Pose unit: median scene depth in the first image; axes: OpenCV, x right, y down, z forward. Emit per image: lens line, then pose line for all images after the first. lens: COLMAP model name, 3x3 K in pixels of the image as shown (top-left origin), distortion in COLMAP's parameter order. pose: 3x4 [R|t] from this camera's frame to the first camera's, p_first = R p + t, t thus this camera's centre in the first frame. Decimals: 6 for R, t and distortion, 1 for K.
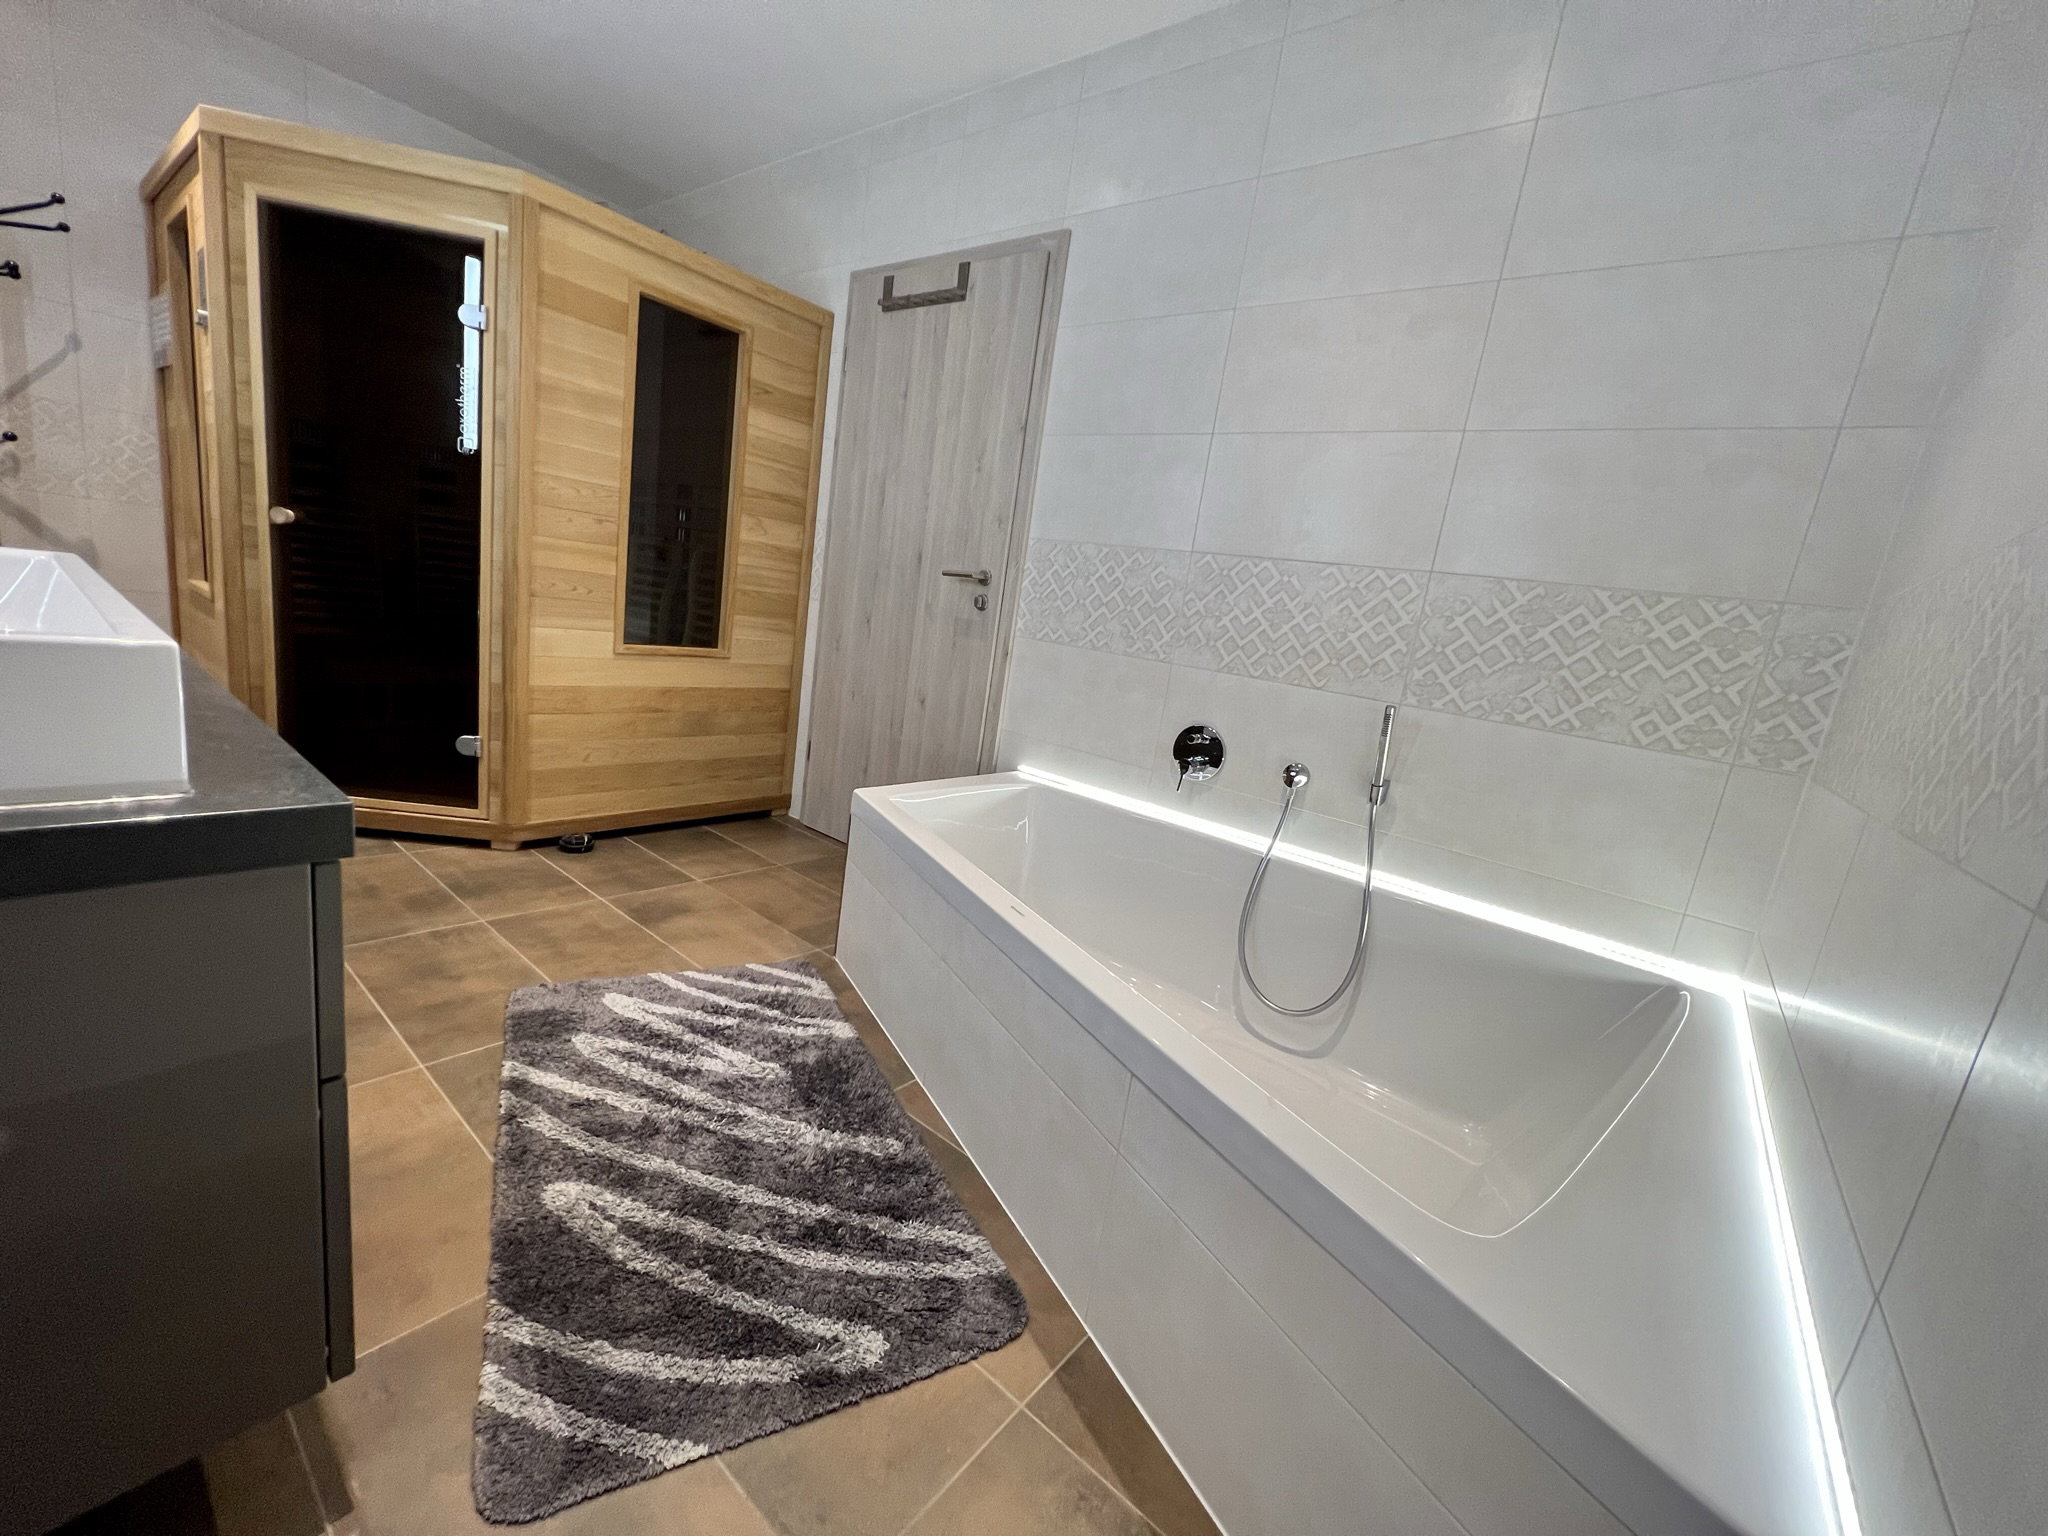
lens RADIAL K [[821.4, 0, 1014.3], [0, 821.4, 763.7], [0, 0, 1]] dist [-0.001665, -0.001284]
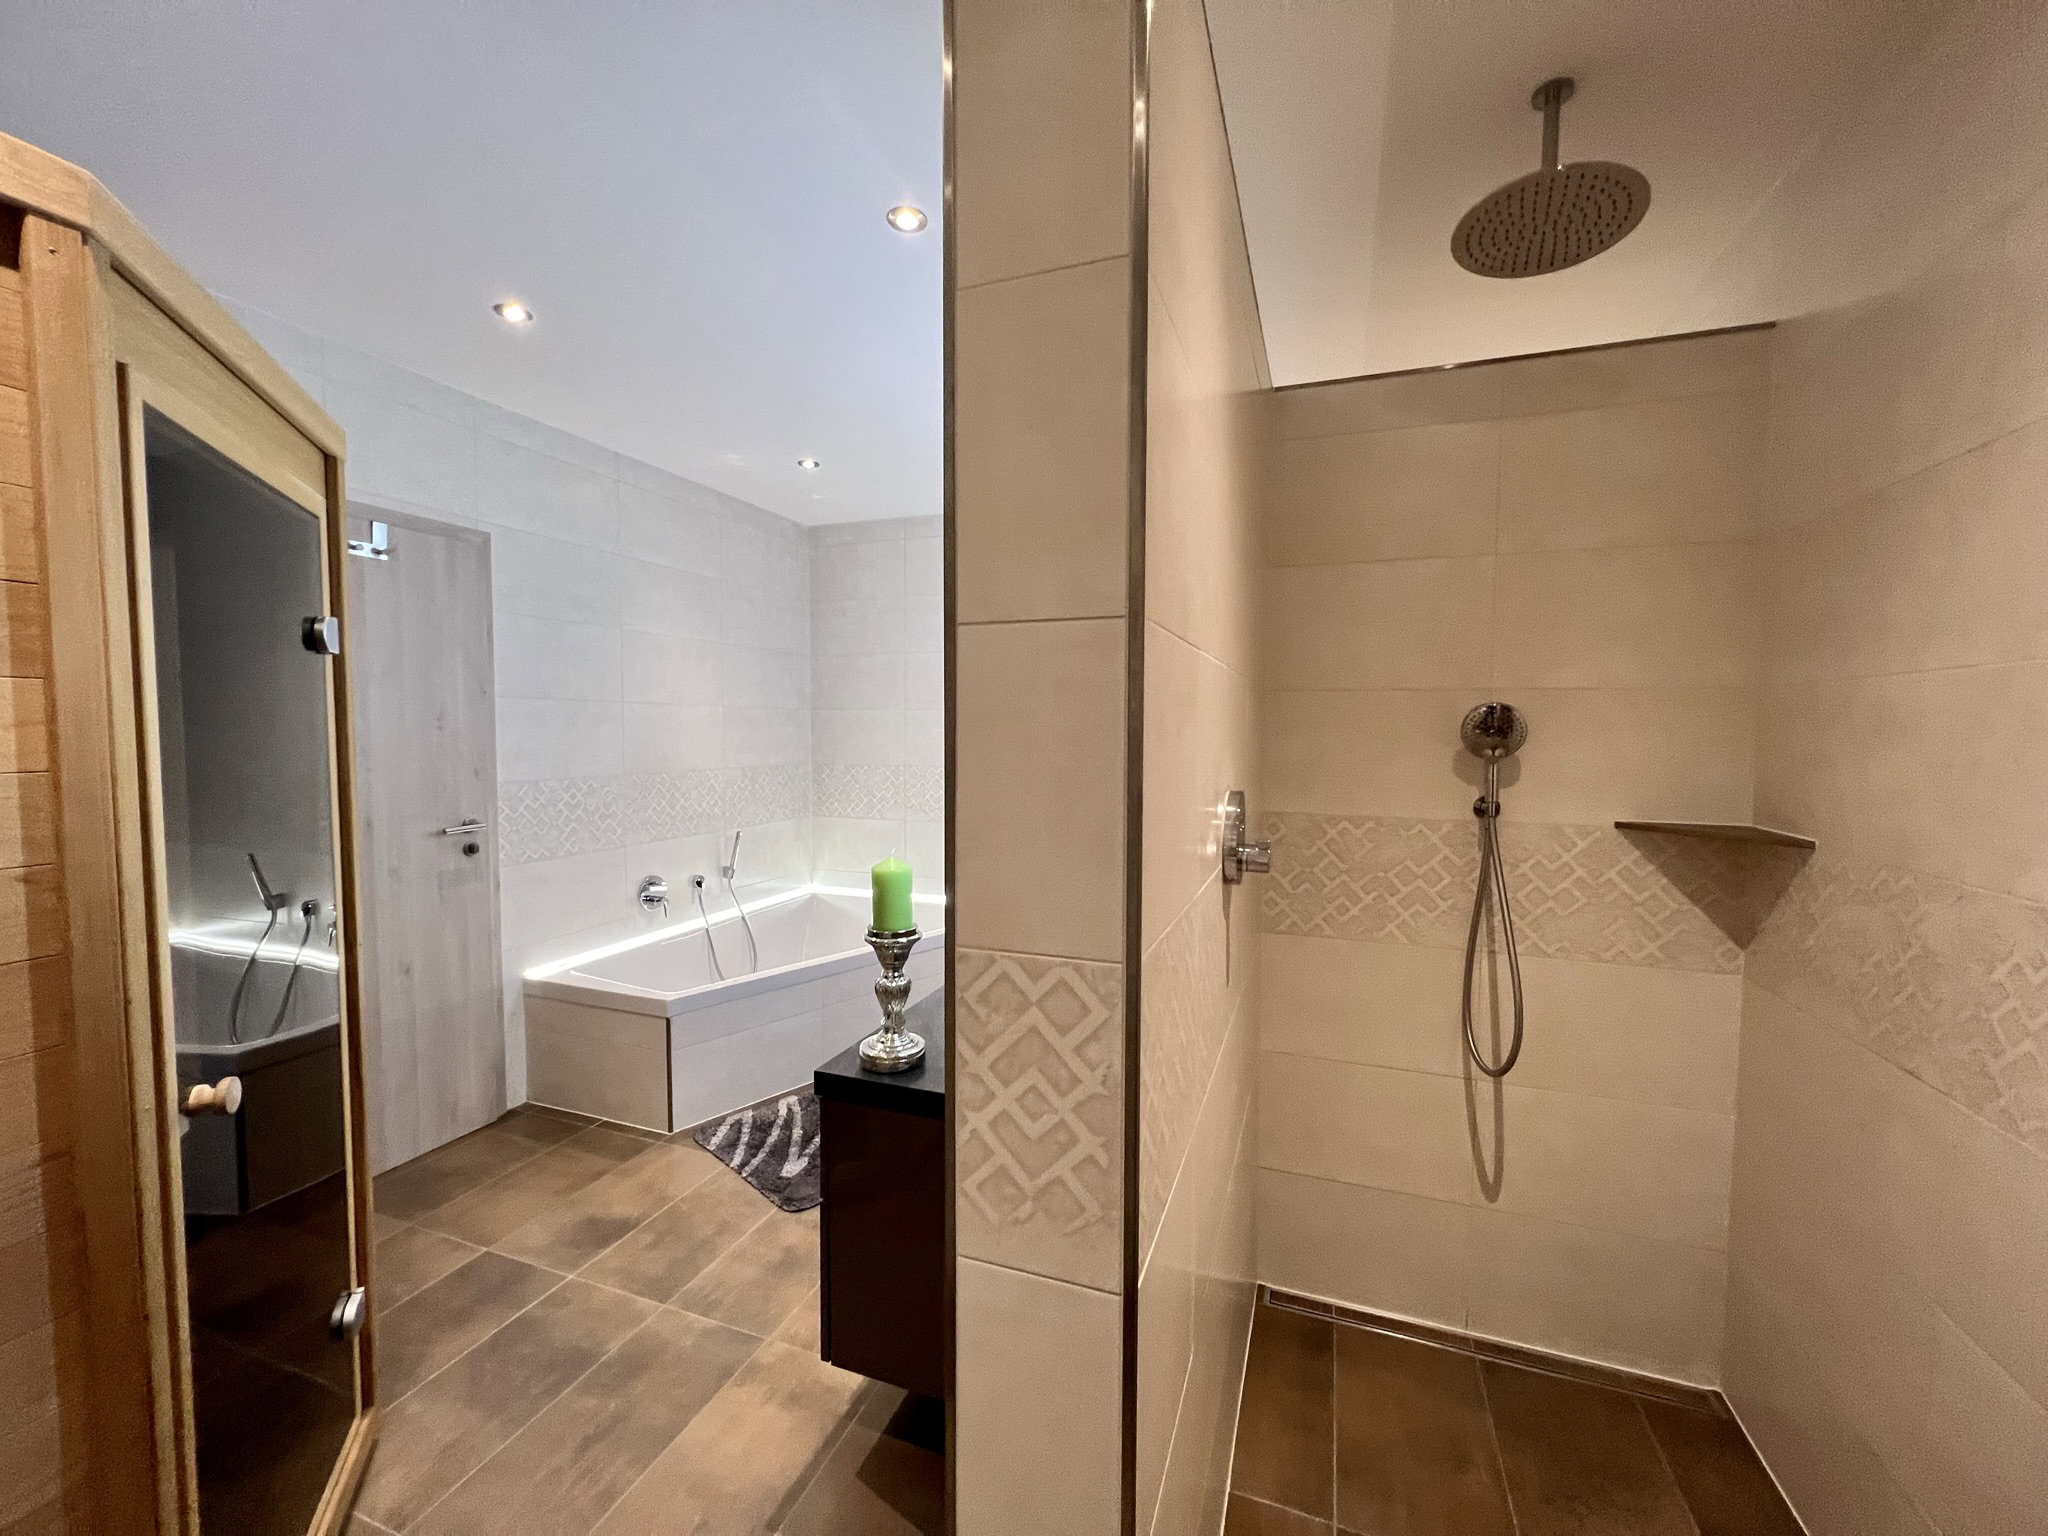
lens RADIAL K [[821.4, 0, 1019.2], [0, 821.4, 767.9], [0, 0, 1]] dist [-0.001665, -0.001284]
pose [[-0.317105, -0.184310, 0.930309, -1.157000], [0.139985, 0.961094, 0.238124, -0.422623], [-0.938003, 0.205740, -0.278967, 0.574250]]
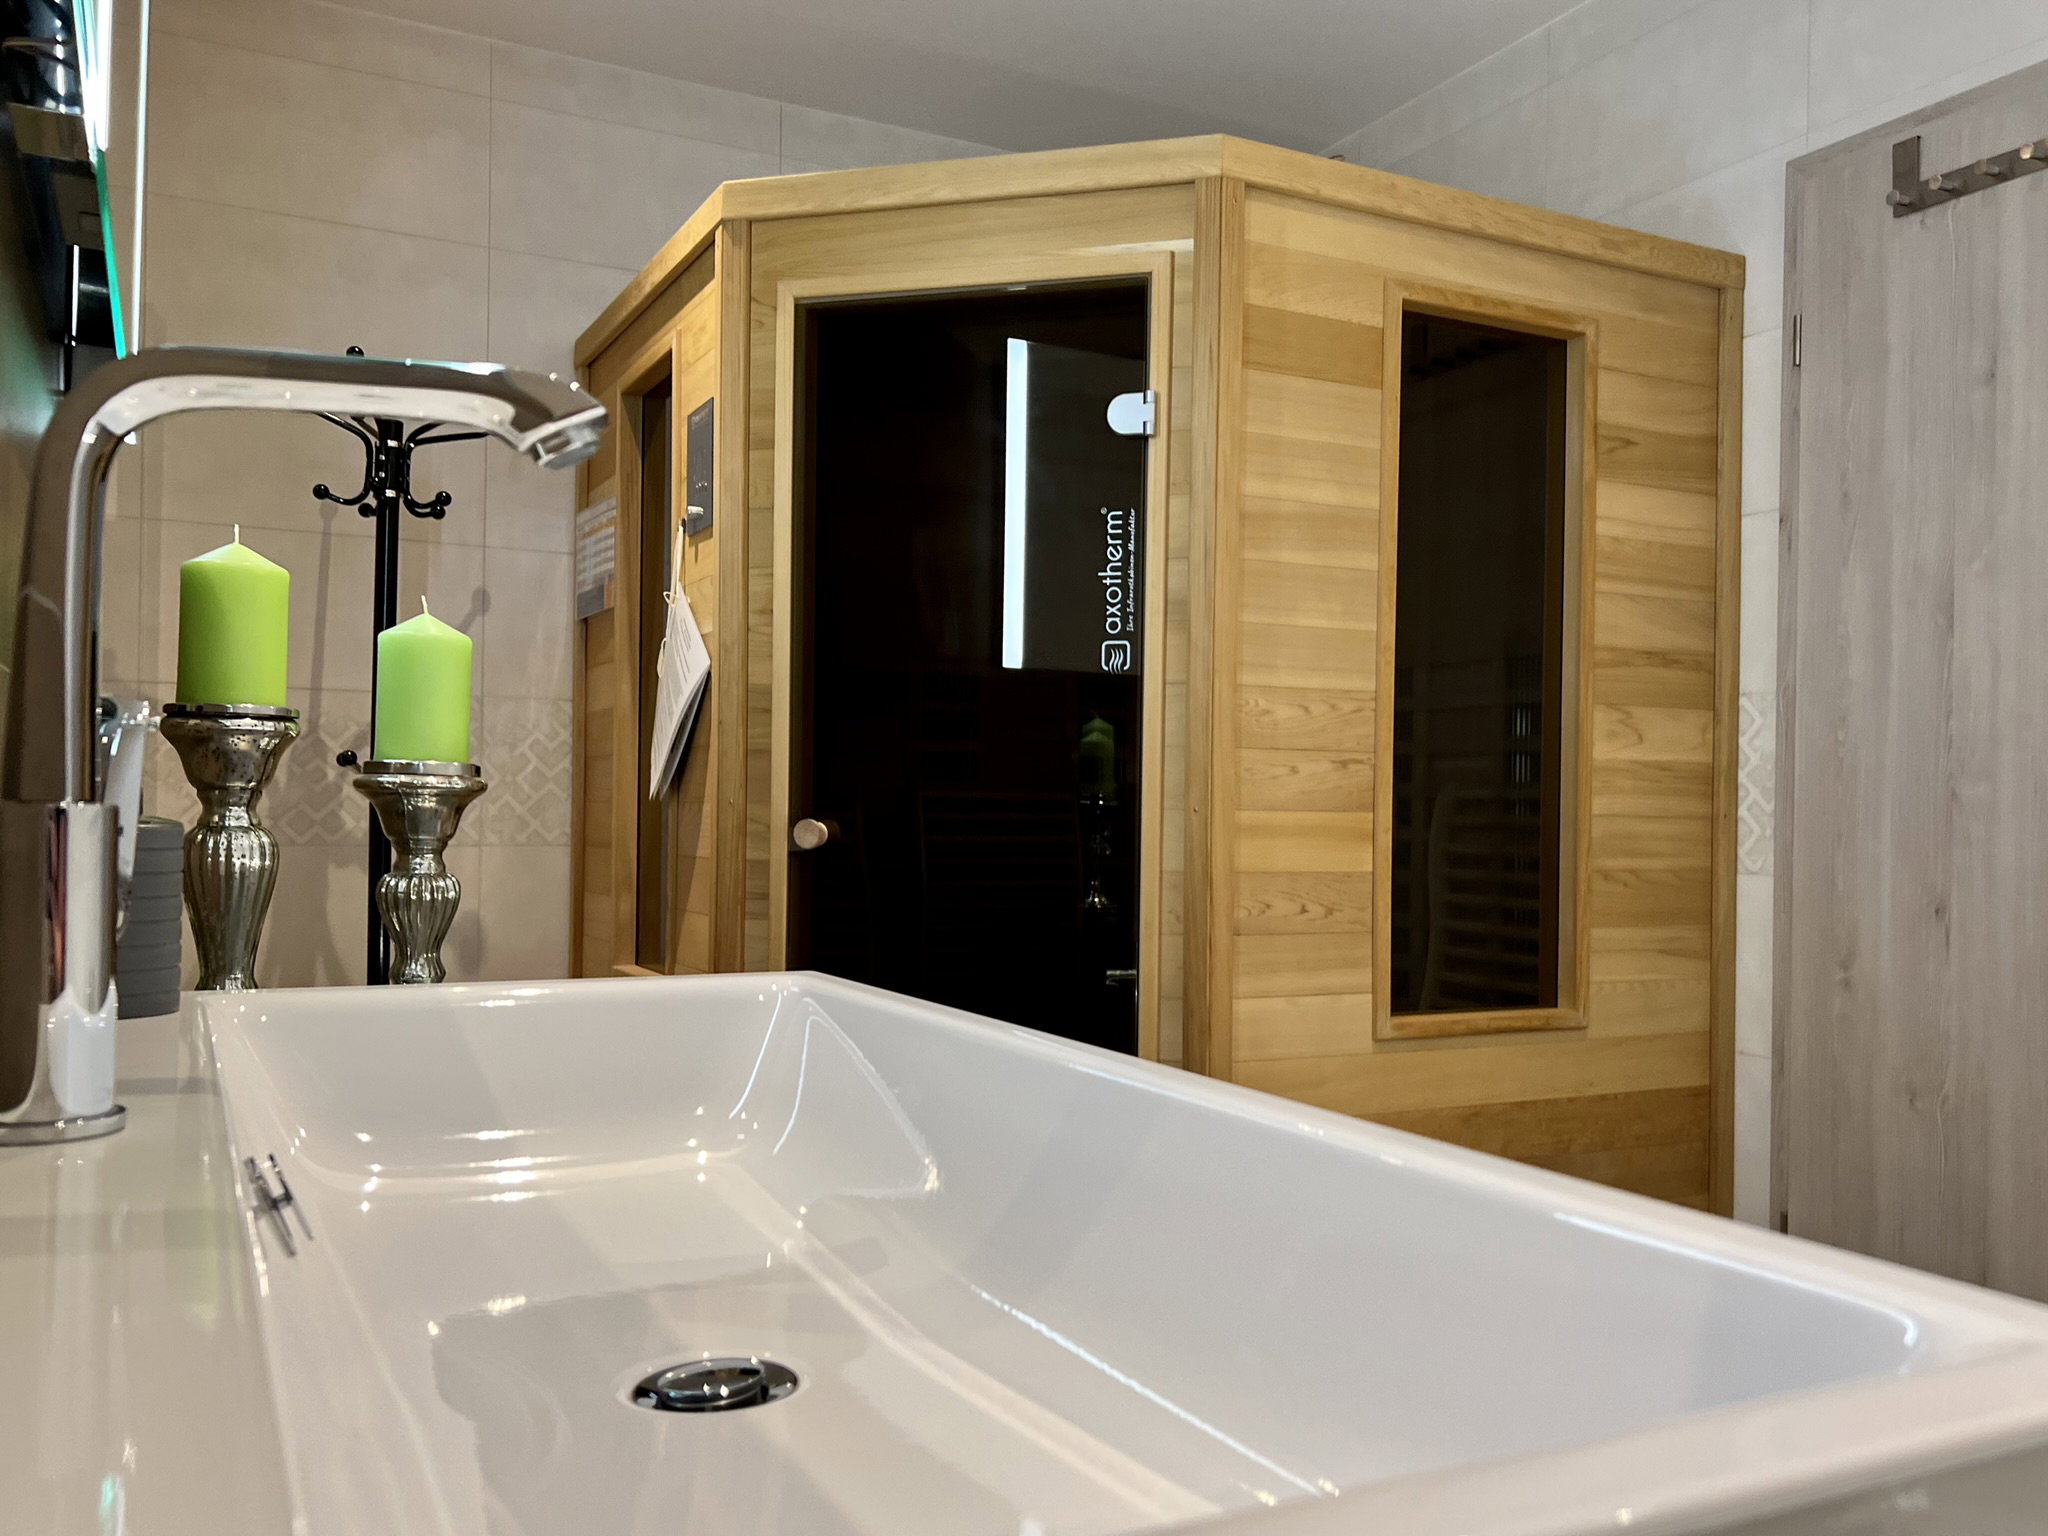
lens RADIAL K [[1684.6, 0, 1029.5], [0, 1684.6, 812.0], [0, 0, 1]] dist [0.029316, -0.032278]
pose [[0.911767, -0.128613, -0.390051, -0.294849], [0.038123, 0.972107, -0.231420, -0.049826], [0.408935, 0.196131, 0.891238, 0.063223]]
